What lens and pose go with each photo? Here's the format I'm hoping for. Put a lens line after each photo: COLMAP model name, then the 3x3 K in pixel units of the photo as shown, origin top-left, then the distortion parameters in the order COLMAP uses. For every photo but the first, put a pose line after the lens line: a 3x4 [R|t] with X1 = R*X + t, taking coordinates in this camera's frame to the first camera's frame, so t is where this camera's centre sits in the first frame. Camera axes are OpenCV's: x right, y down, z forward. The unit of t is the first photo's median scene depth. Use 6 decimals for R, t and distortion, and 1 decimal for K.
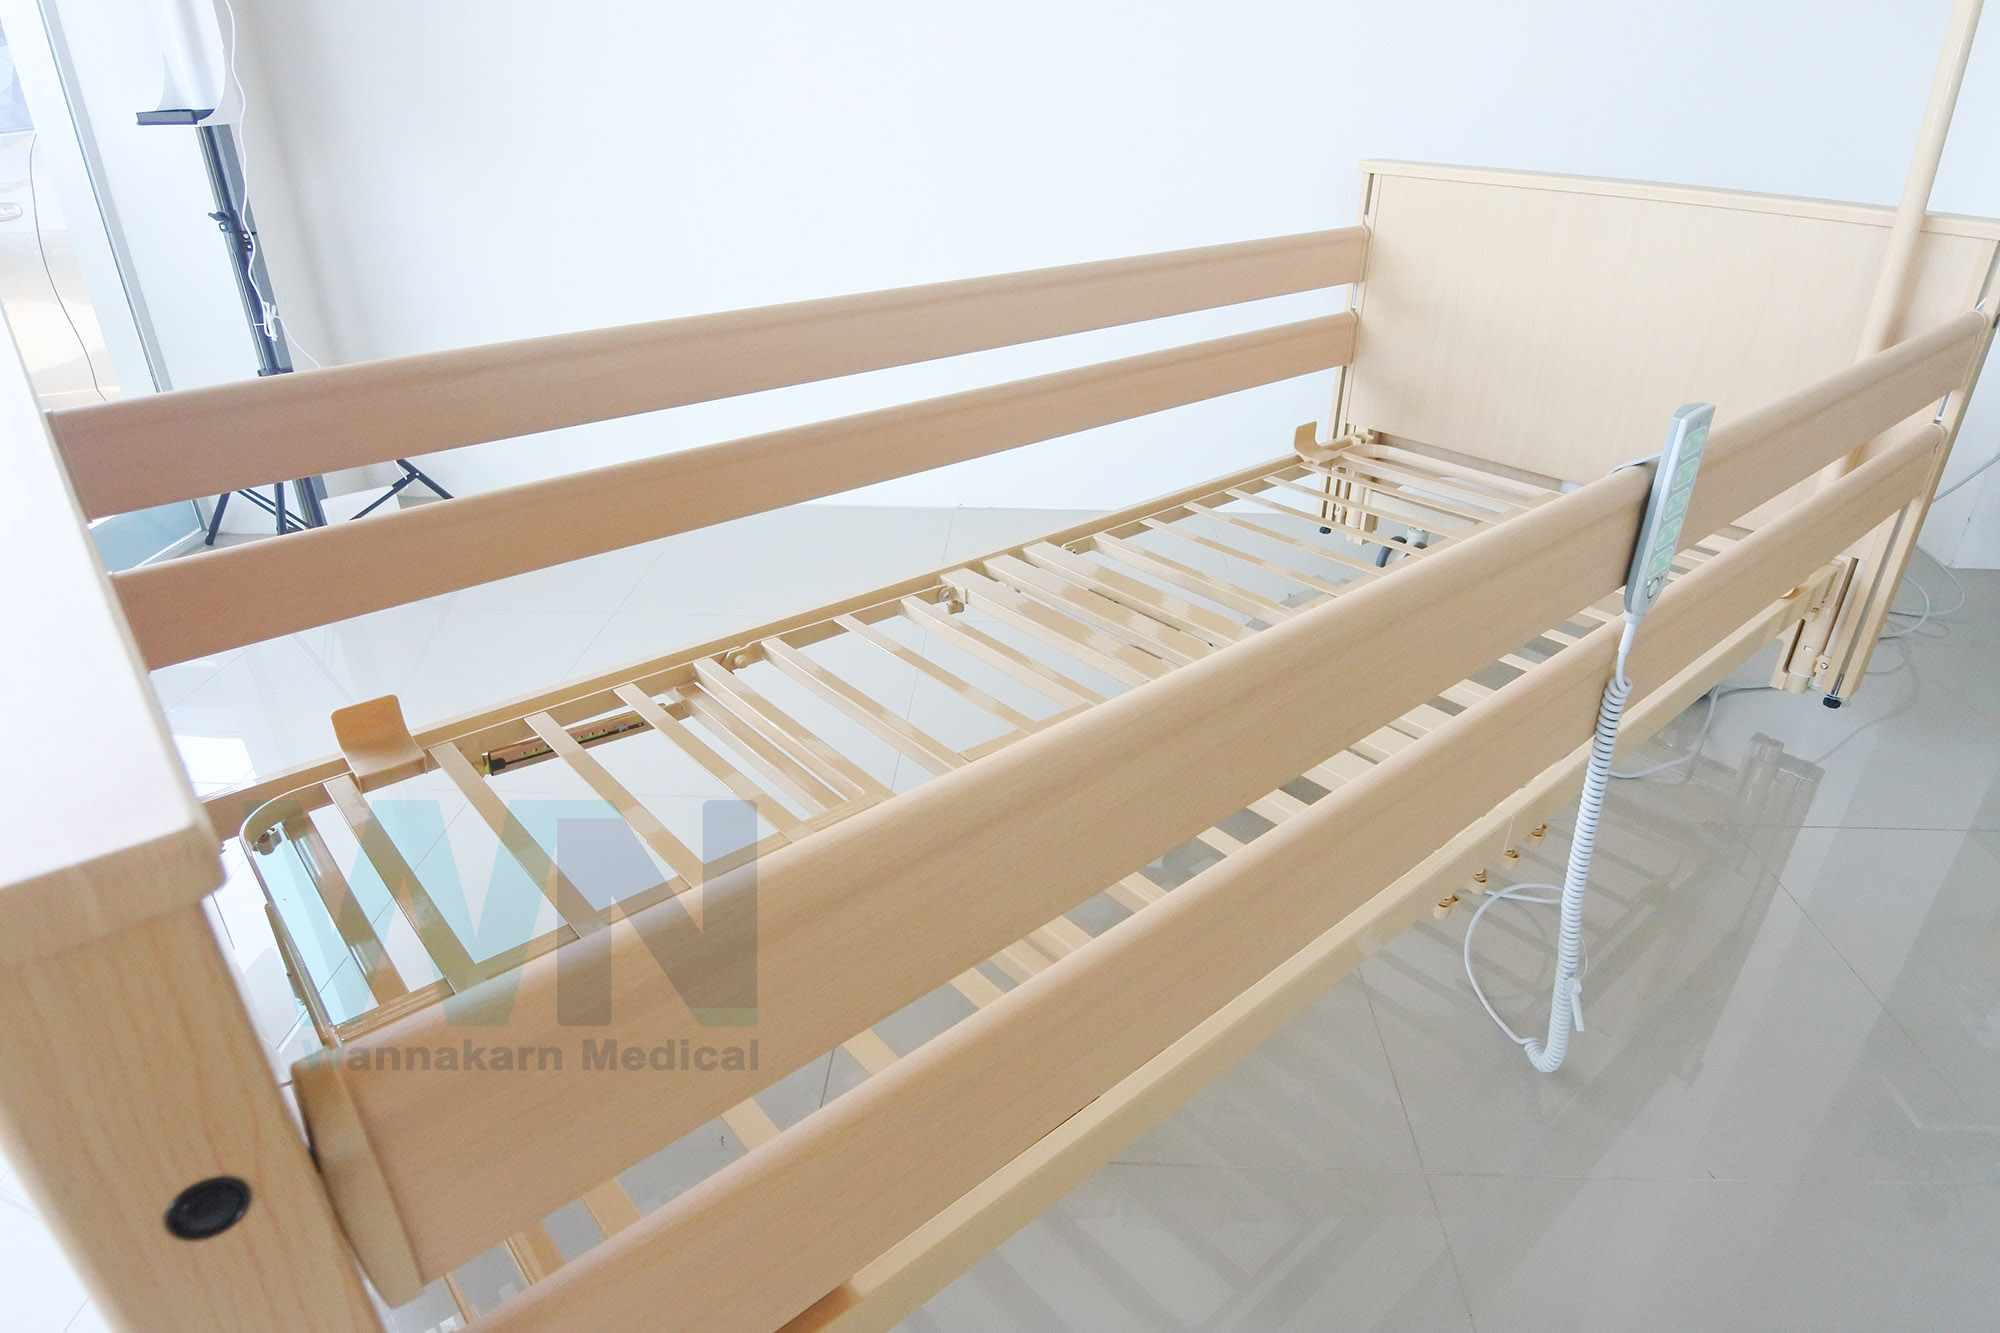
lens RADIAL K [[1168.5, 0, 1009.0], [0, 1168.5, 672.4], [0, 0, 1]] dist [-0.028230, -0.000520]
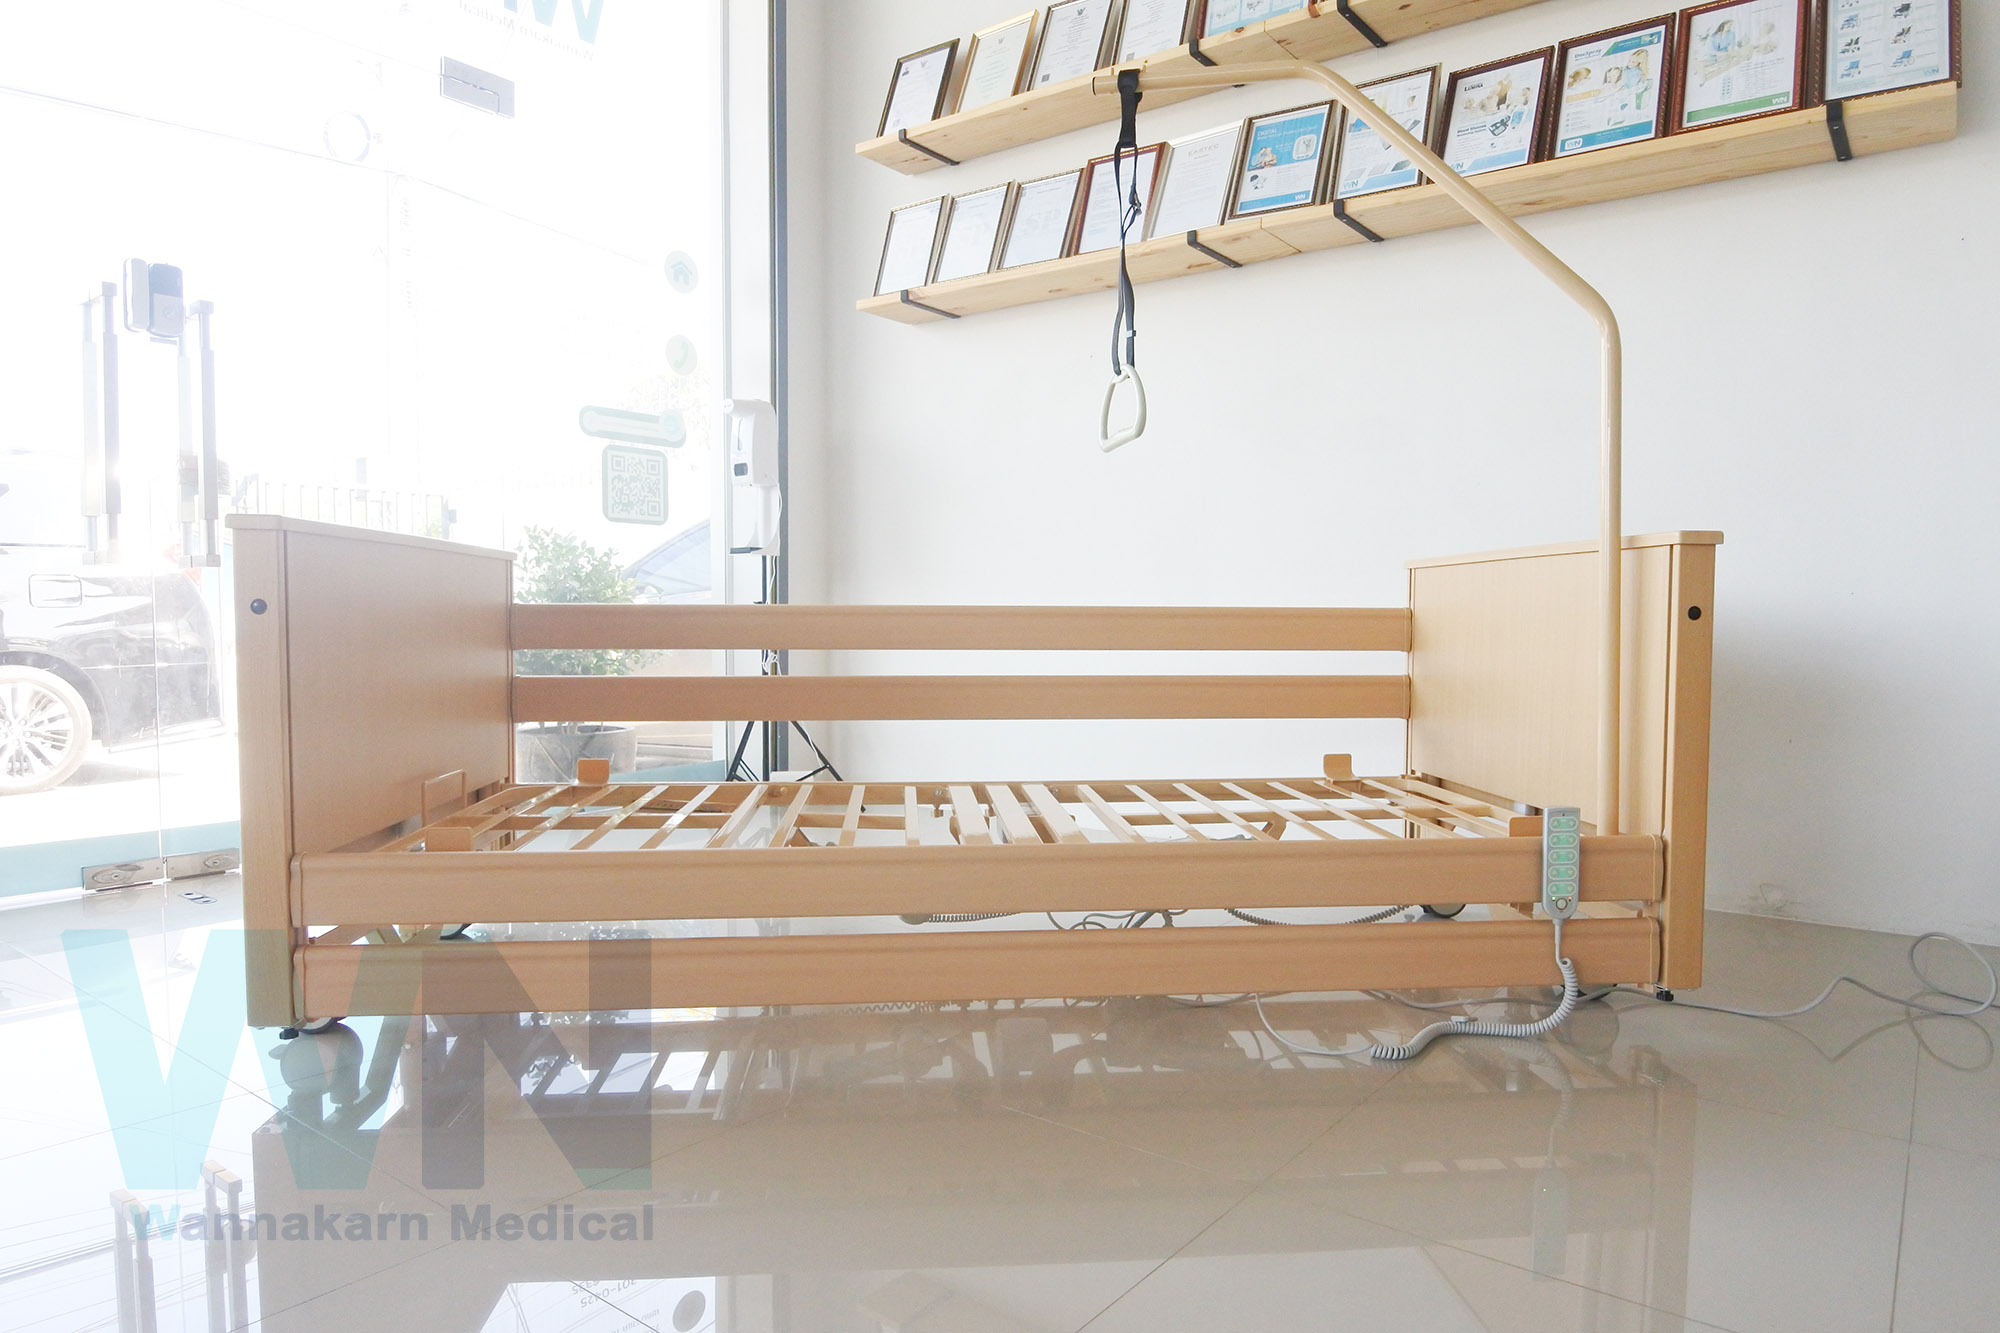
lens RADIAL K [[1236.4, 0, 1005.9], [0, 1236.4, 663.2], [0, 0, 1]] dist [0.002339, -0.023917]
pose [[0.807302, 0.016020, -0.589922, 0.738069], [-0.274352, 0.895228, -0.351138, 0.248970], [0.522489, 0.445320, 0.727114, -0.154940]]
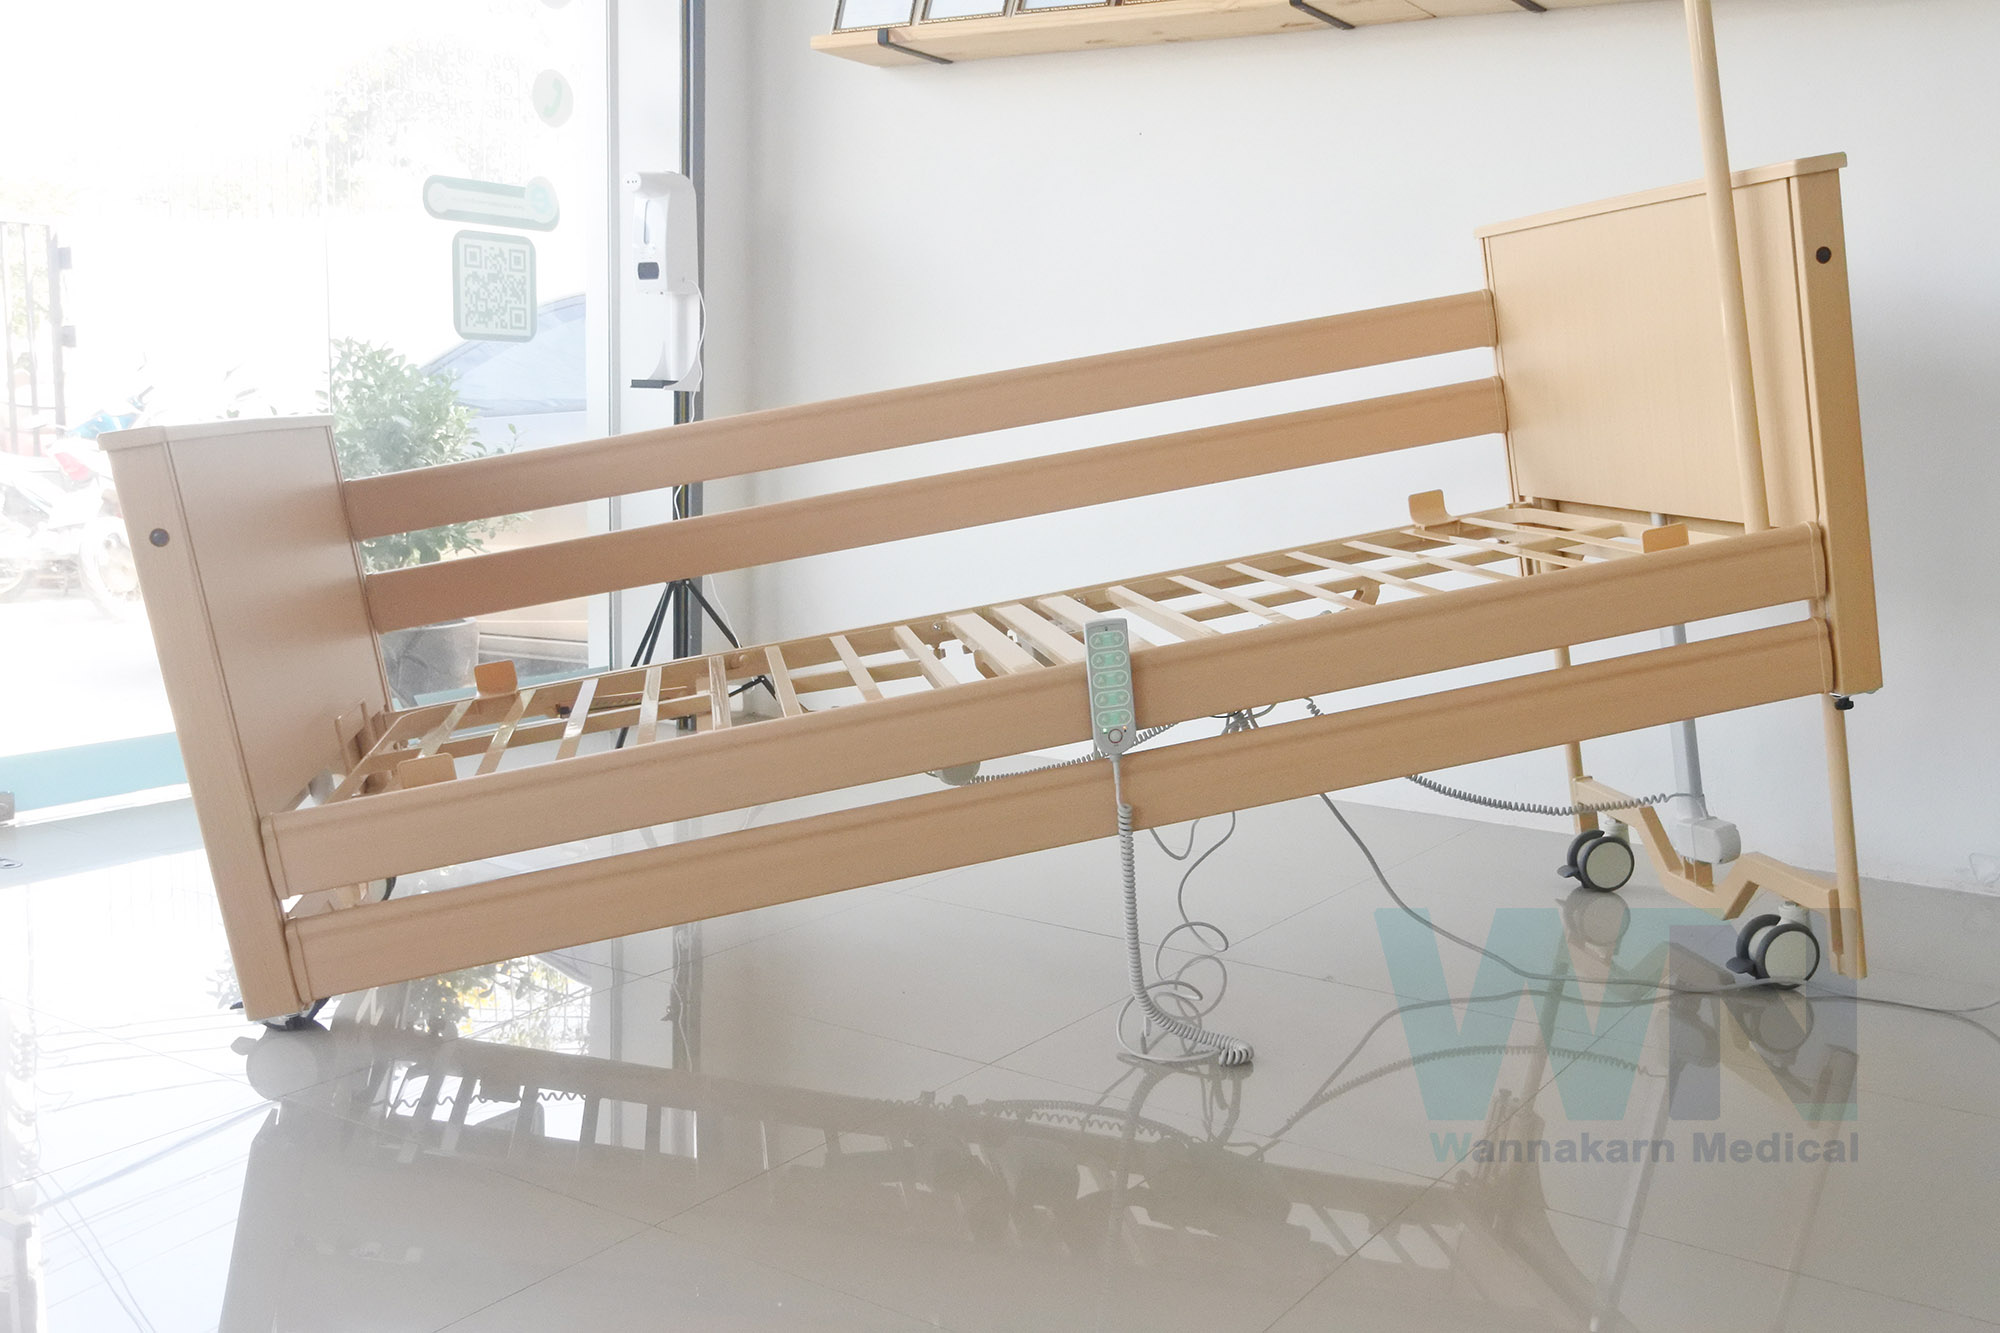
lens RADIAL K [[1856.2, 0, 995.0], [0, 1856.2, 695.3], [0, 0, 1]] dist [0.009083, -0.243482]
pose [[0.833385, -0.047797, -0.550622, 0.792667], [-0.097376, 0.967971, -0.231408, 0.332610], [0.544047, 0.246469, 0.802039, -0.362690]]
